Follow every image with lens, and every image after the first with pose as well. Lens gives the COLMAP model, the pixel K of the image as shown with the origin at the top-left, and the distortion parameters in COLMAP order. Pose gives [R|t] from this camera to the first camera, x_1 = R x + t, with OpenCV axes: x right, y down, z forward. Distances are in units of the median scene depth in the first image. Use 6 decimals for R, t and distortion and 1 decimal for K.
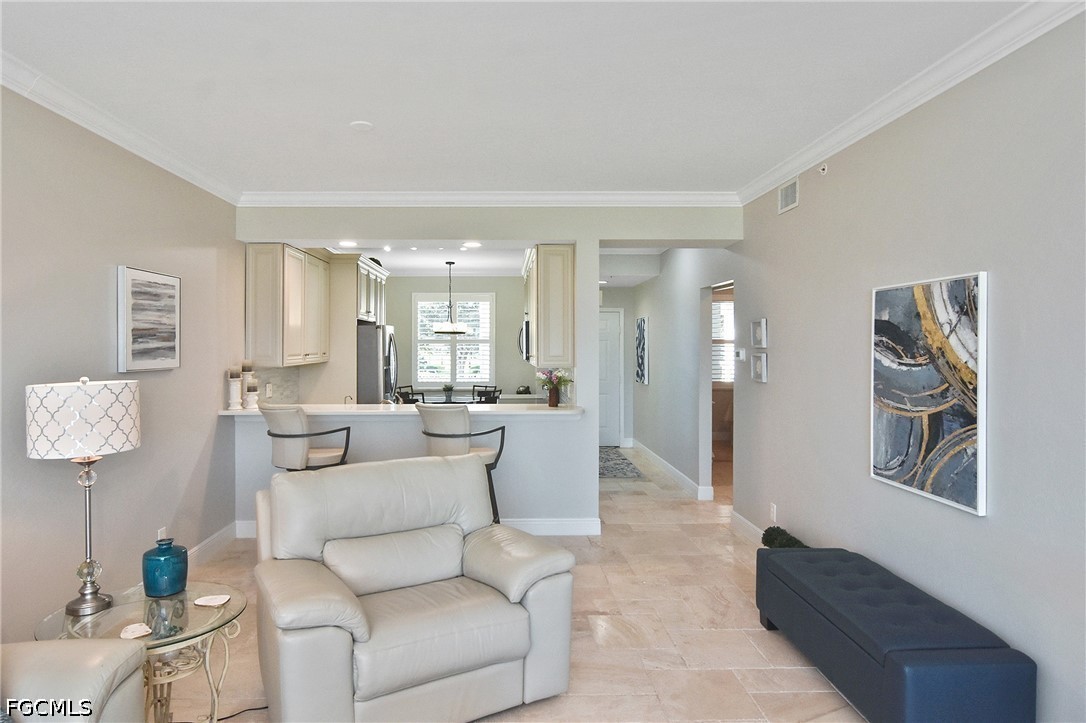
lens RADIAL K [[622.1, 0, 557.7], [0, 622.1, 349.0], [0, 0, 1]] dist [0.001062, -0.006613]
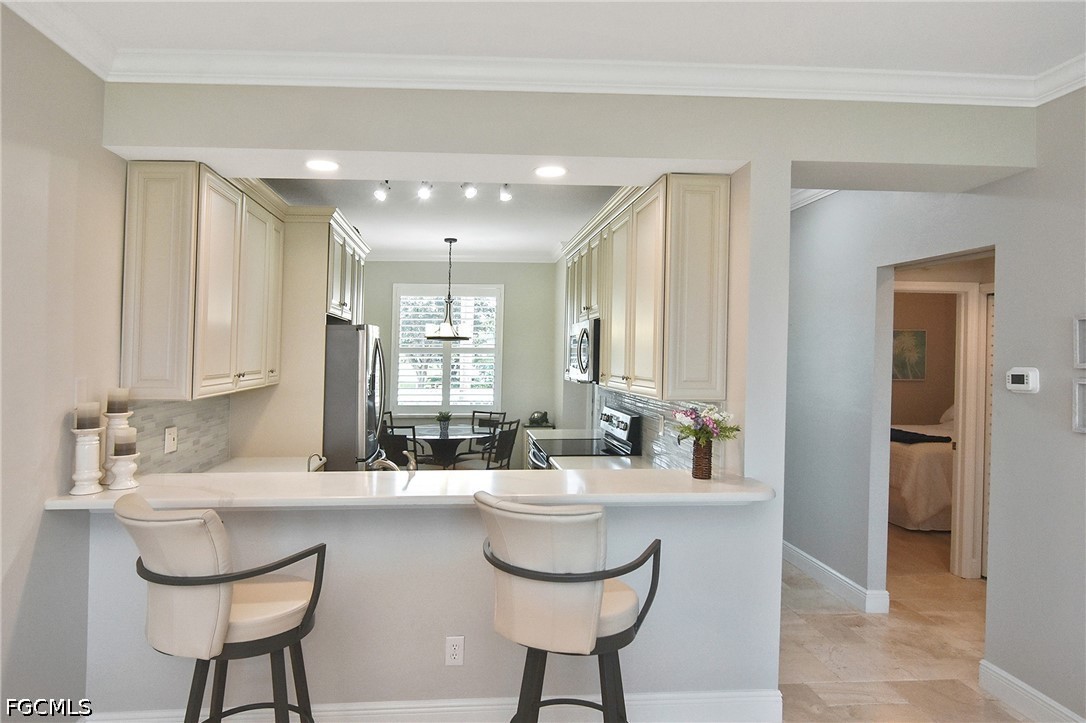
lens RADIAL K [[667.6, 0, 498.5], [0, 667.6, 317.2], [0, 0, 1]] dist [0.030380, -0.002267]
pose [[0.999497, 0.003532, -0.031516, -0.160878], [-0.005441, 0.998141, -0.060704, -0.007801], [0.031243, 0.060845, 0.997658, 0.421781]]
